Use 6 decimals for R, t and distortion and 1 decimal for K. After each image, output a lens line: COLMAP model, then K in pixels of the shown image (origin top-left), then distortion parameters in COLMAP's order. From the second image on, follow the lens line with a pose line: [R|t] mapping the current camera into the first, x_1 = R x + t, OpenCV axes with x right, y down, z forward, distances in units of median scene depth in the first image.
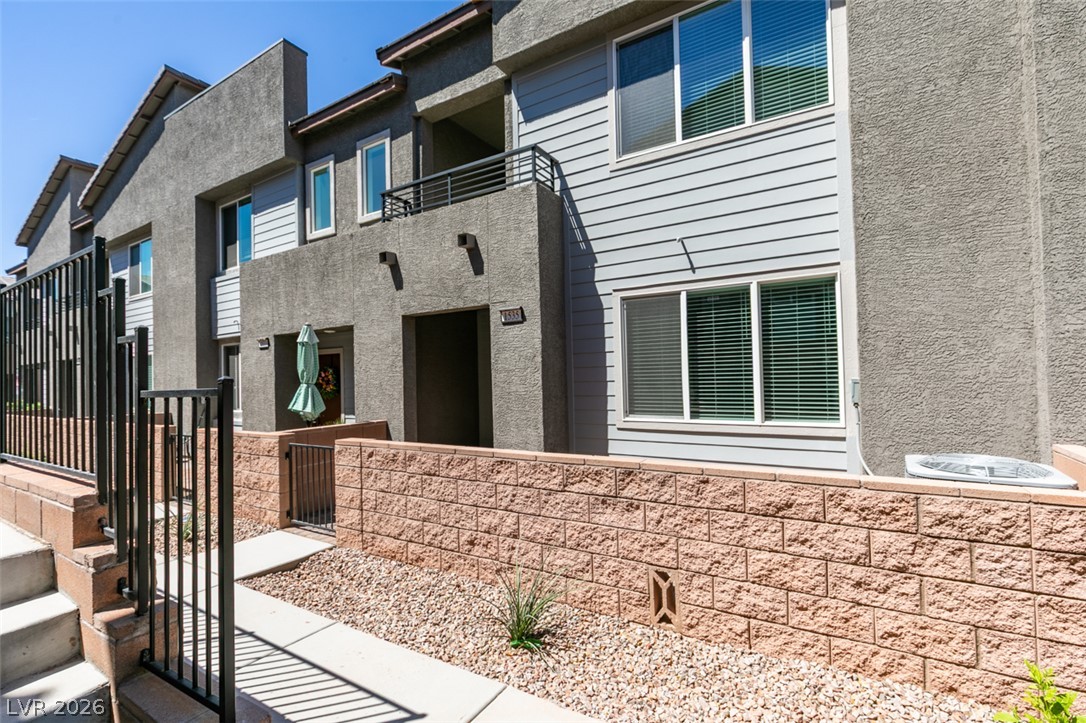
lens RADIAL K [[487.4, 0, 536.1], [0, 487.4, 364.1], [0, 0, 1]] dist [-0.002514, 0.000183]
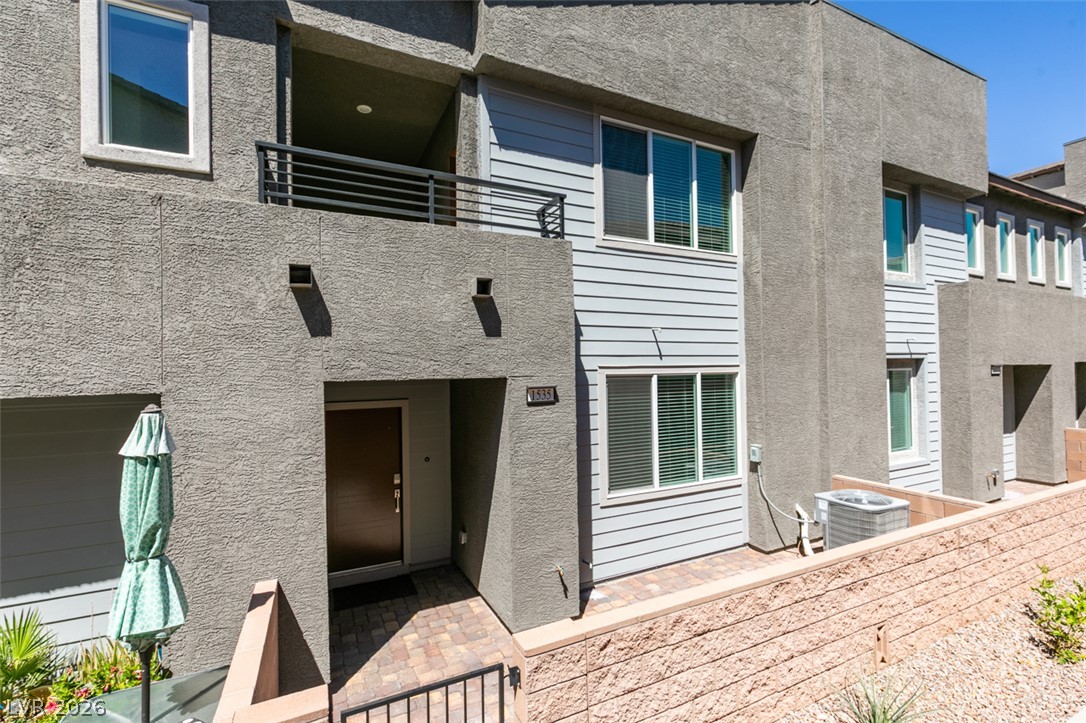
lens RADIAL K [[487.4, 0, 538.0], [0, 487.4, 363.7], [0, 0, 1]] dist [-0.002514, 0.000183]
pose [[0.526663, 0.027609, 0.849626, -0.741793], [-0.016947, 0.999615, -0.021978, -0.133461], [-0.849905, -0.002824, 0.526928, 0.581904]]
